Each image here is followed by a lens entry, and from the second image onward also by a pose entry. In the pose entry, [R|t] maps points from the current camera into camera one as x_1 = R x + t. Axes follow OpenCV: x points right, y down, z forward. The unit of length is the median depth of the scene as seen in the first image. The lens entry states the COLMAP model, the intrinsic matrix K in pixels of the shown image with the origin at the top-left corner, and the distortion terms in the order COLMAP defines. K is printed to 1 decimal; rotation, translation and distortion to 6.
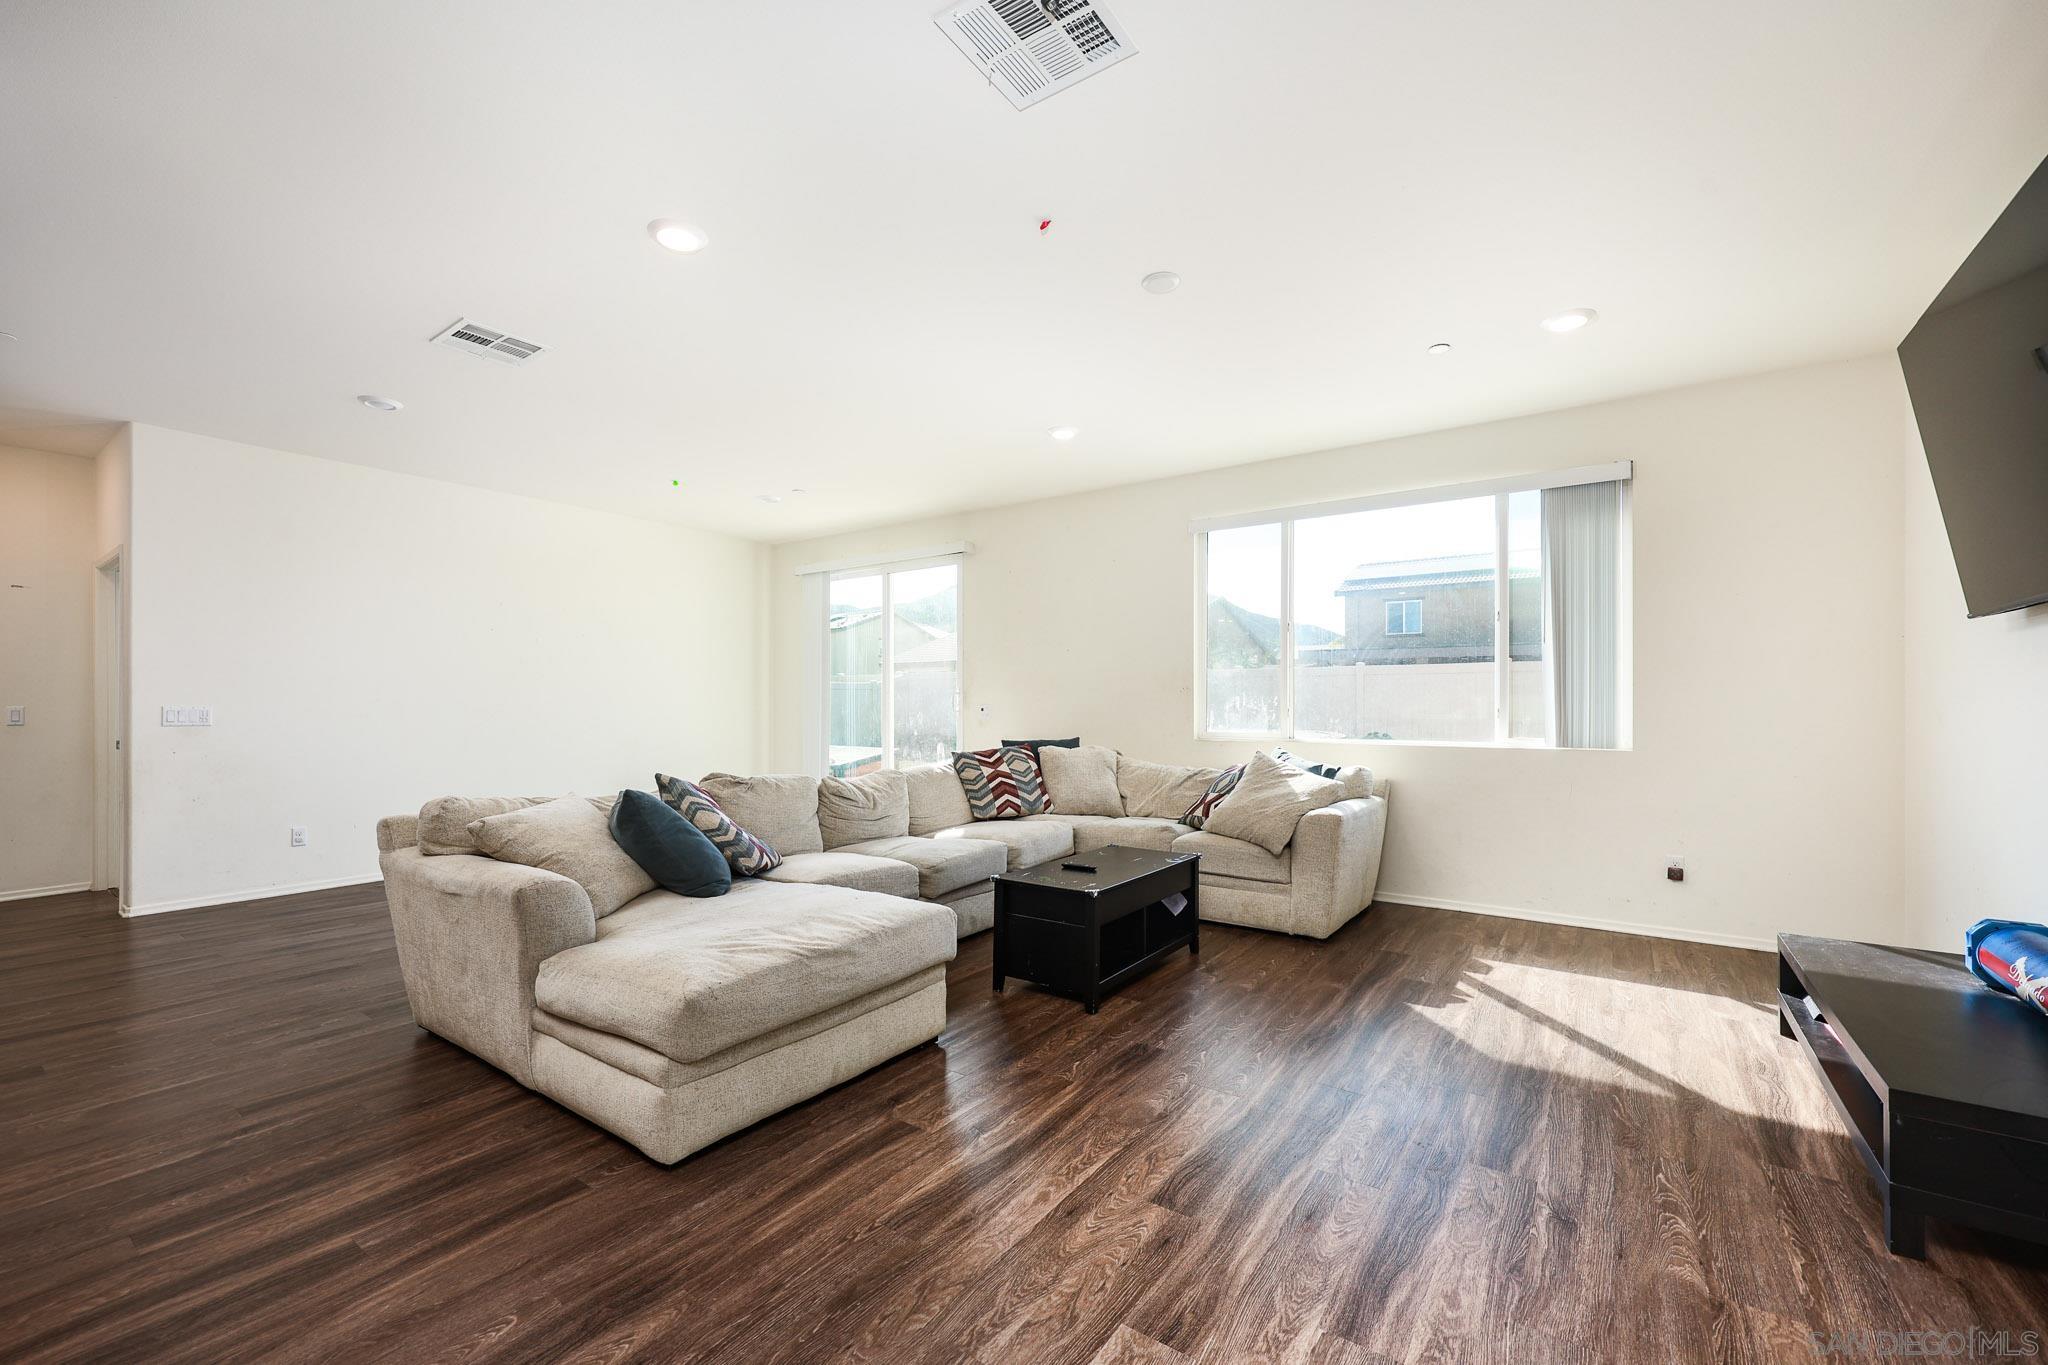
lens RADIAL K [[837.6, 0, 1022.2], [0, 837.6, 696.4], [0, 0, 1]] dist [-0.000341, 0.001882]
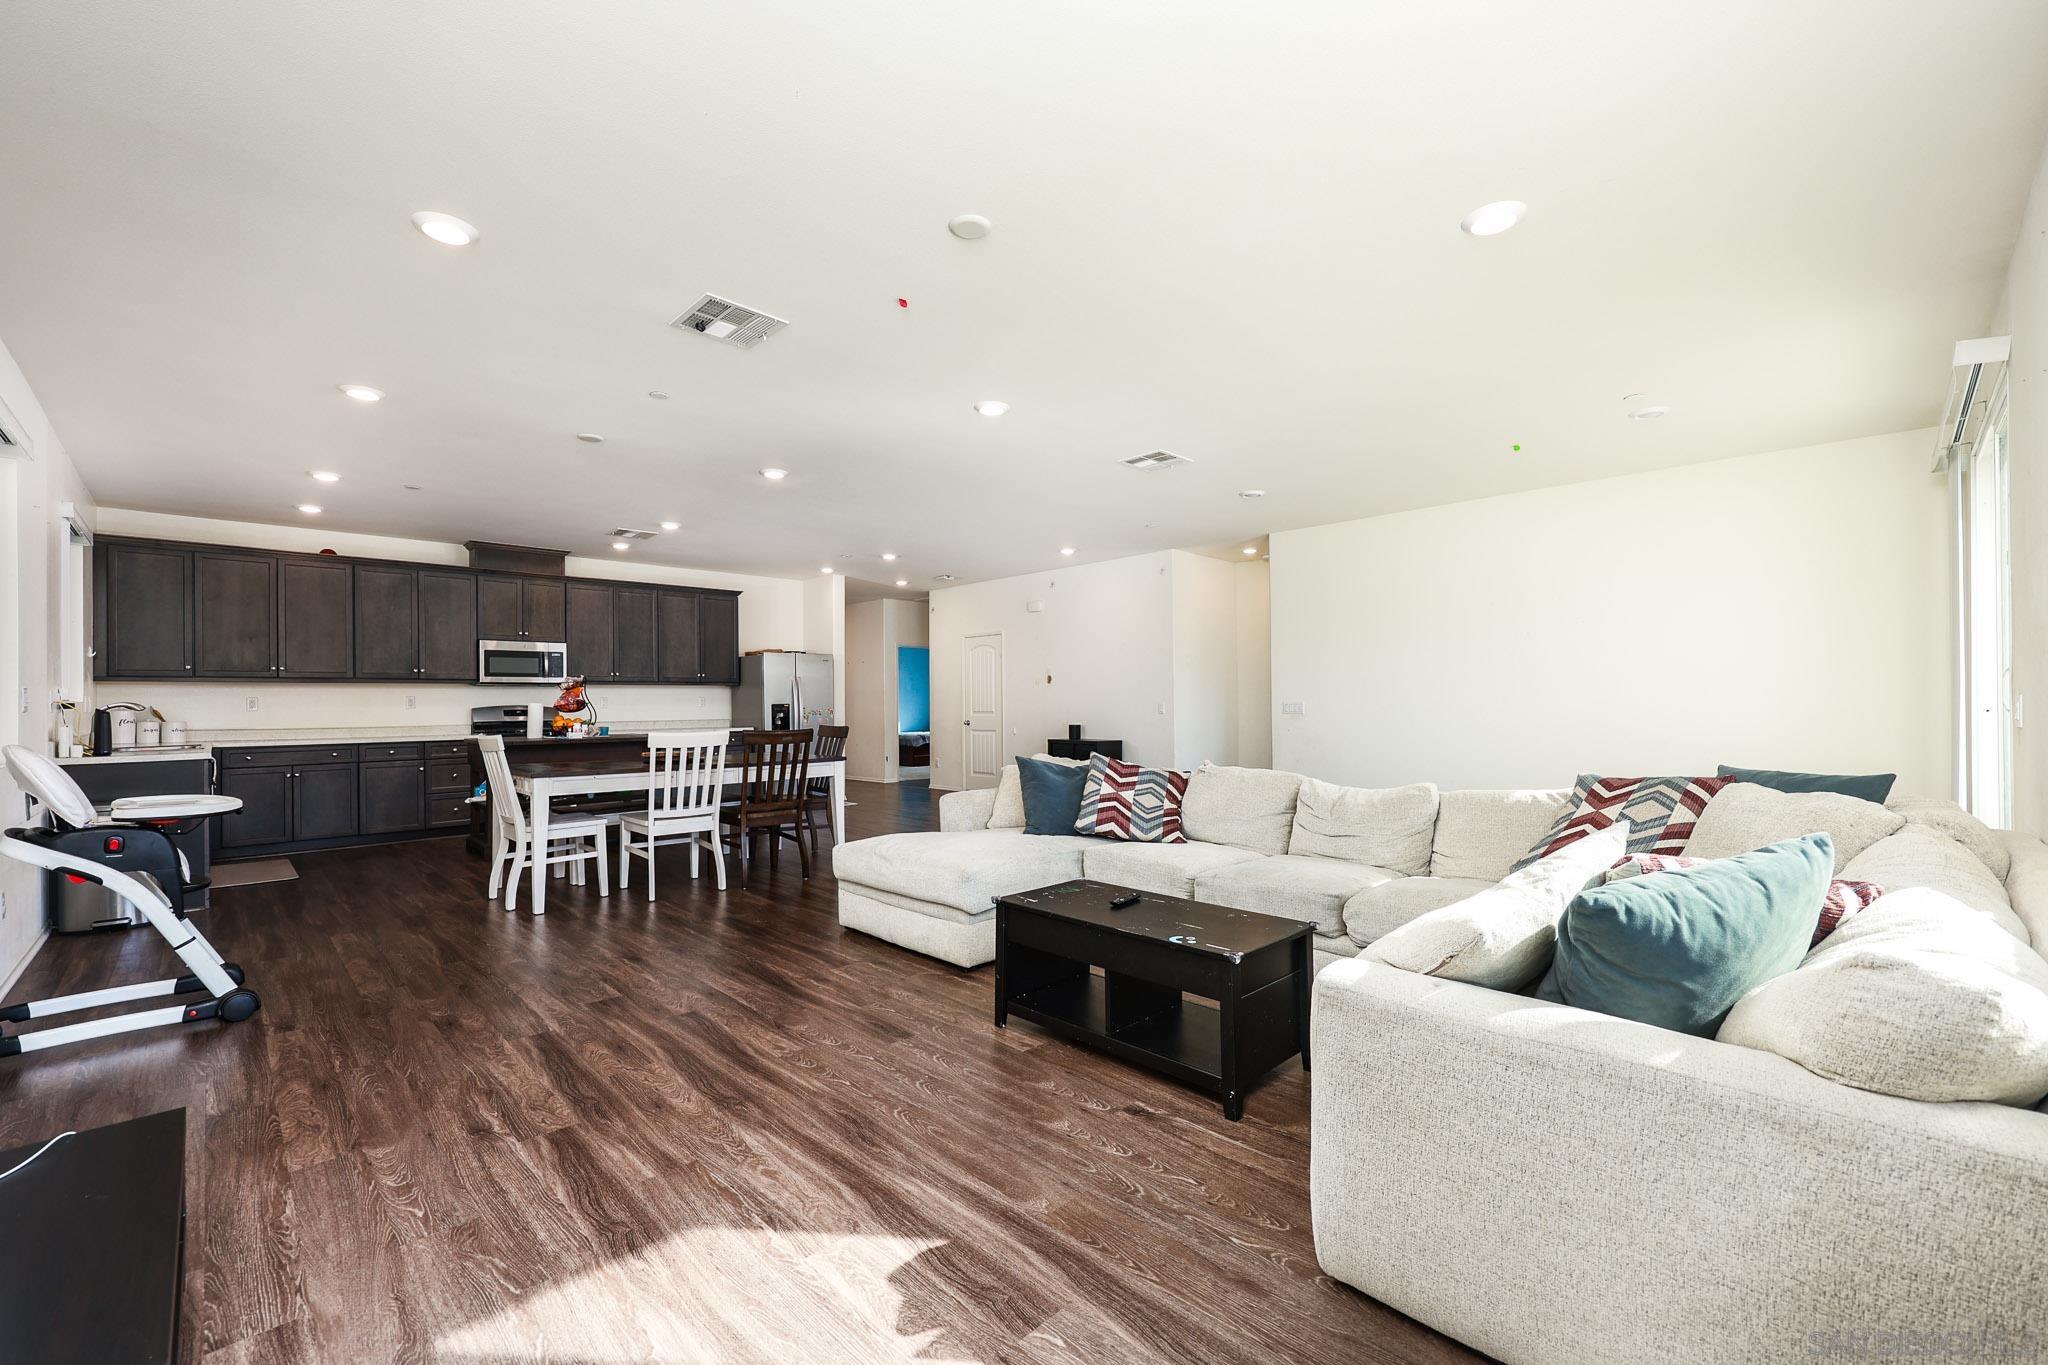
lens RADIAL K [[837.6, 0, 1026.2], [0, 837.6, 702.0], [0, 0, 1]] dist [-0.000341, 0.001882]
pose [[-0.181712, 0.000627, -0.983352, 0.853512], [0.019903, 0.999797, -0.003041, 0.008730], [0.983150, -0.020124, -0.181687, 1.010879]]
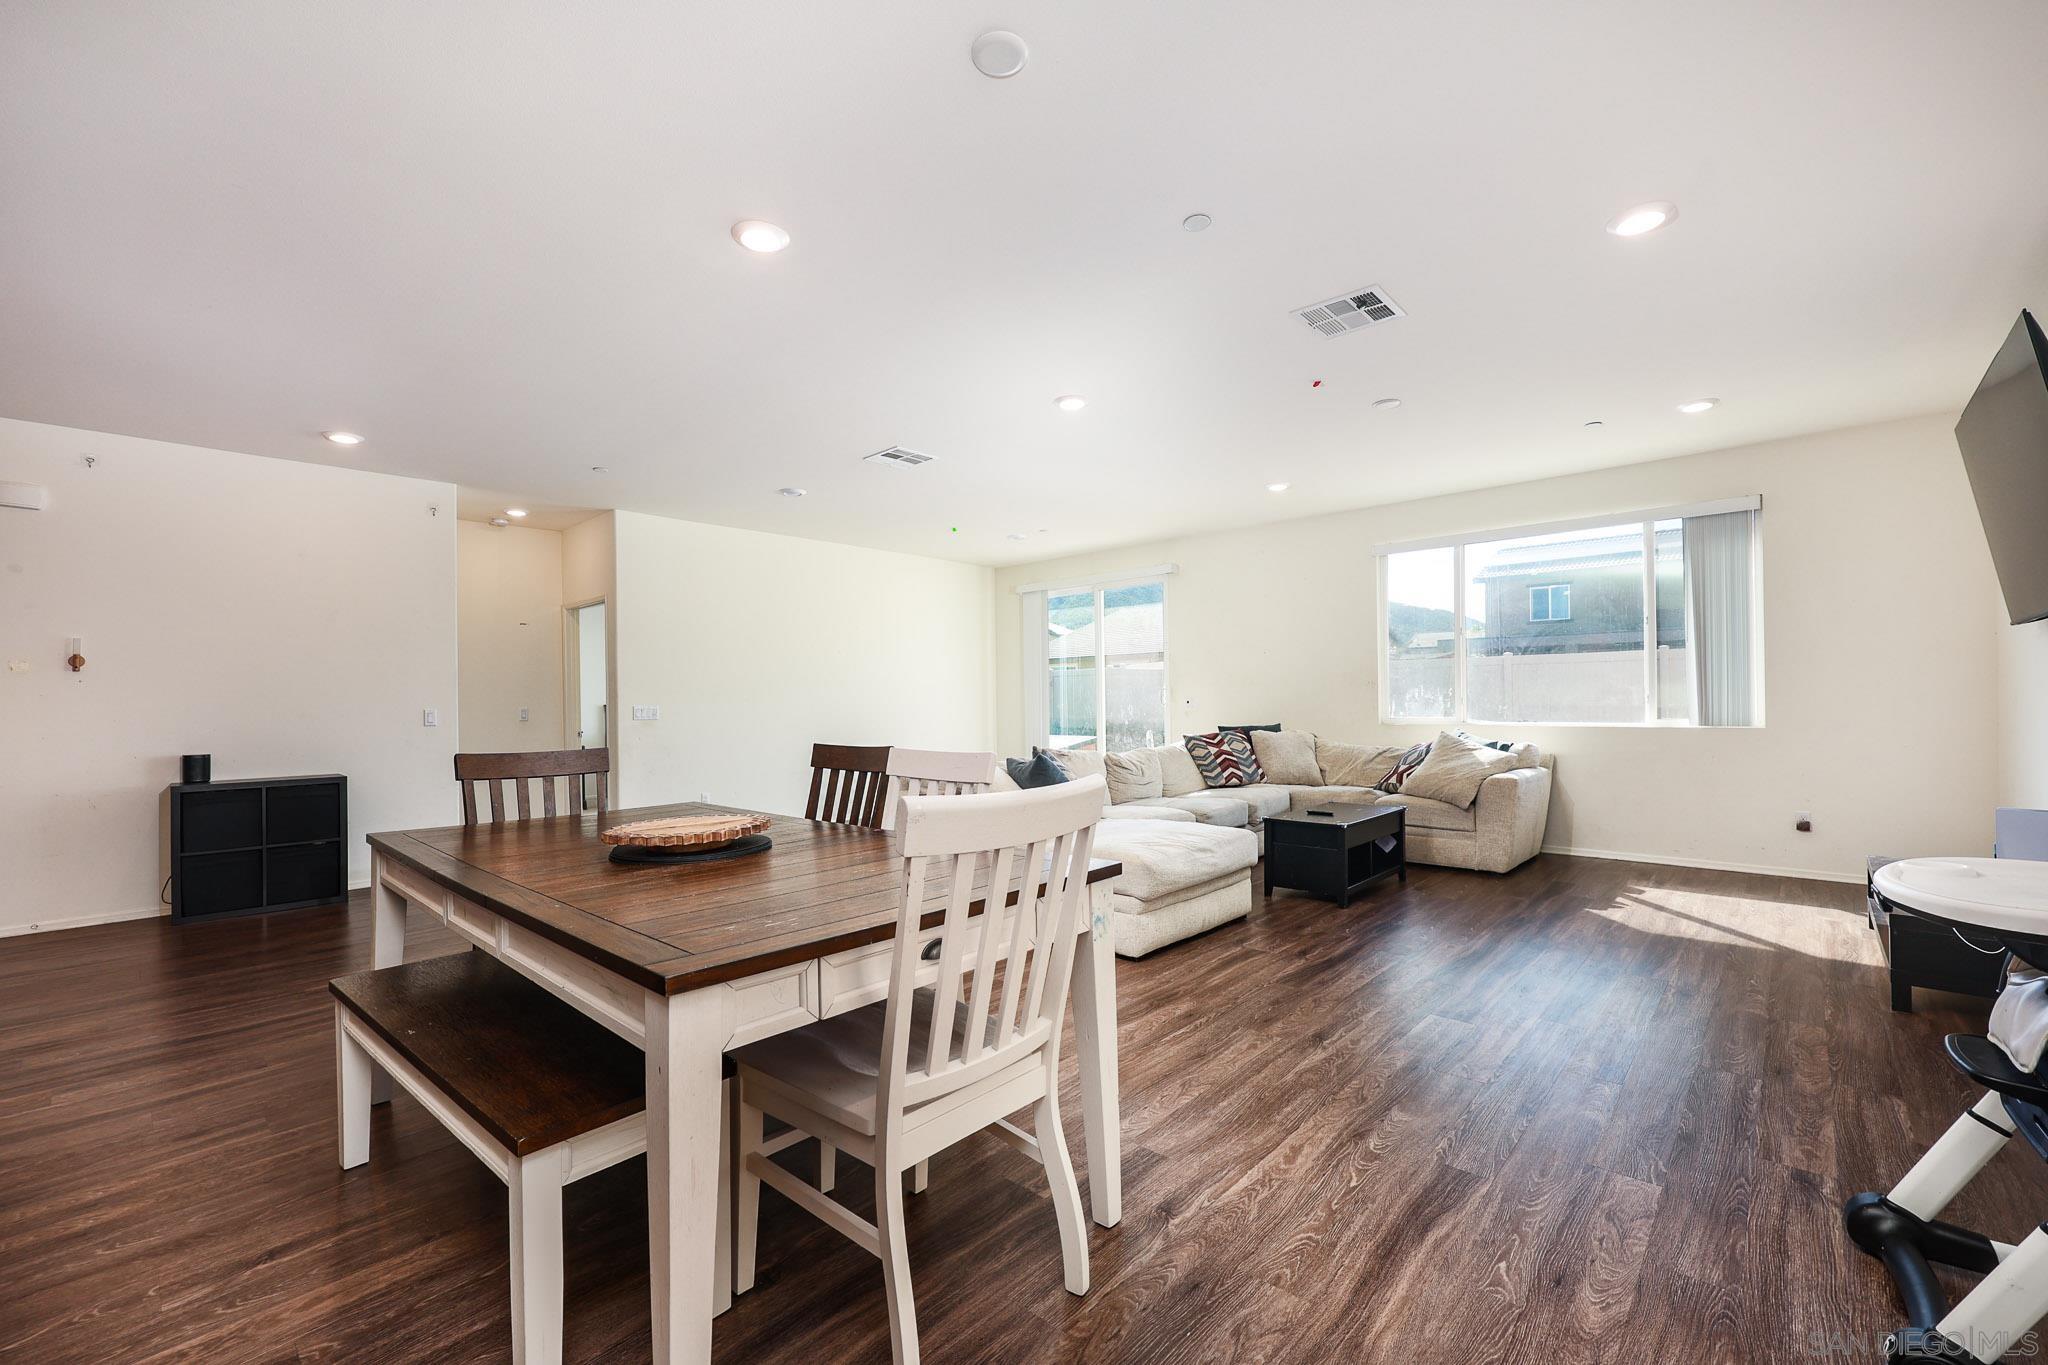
lens RADIAL K [[837.6, 0, 1024.2], [0, 837.6, 690.4], [0, 0, 1]] dist [-0.000341, 0.001882]
pose [[0.991130, -0.014668, -0.132083, -0.227397], [0.014534, 0.999892, -0.001976, -0.004777], [0.132098, 0.000039, 0.991237, -0.437132]]
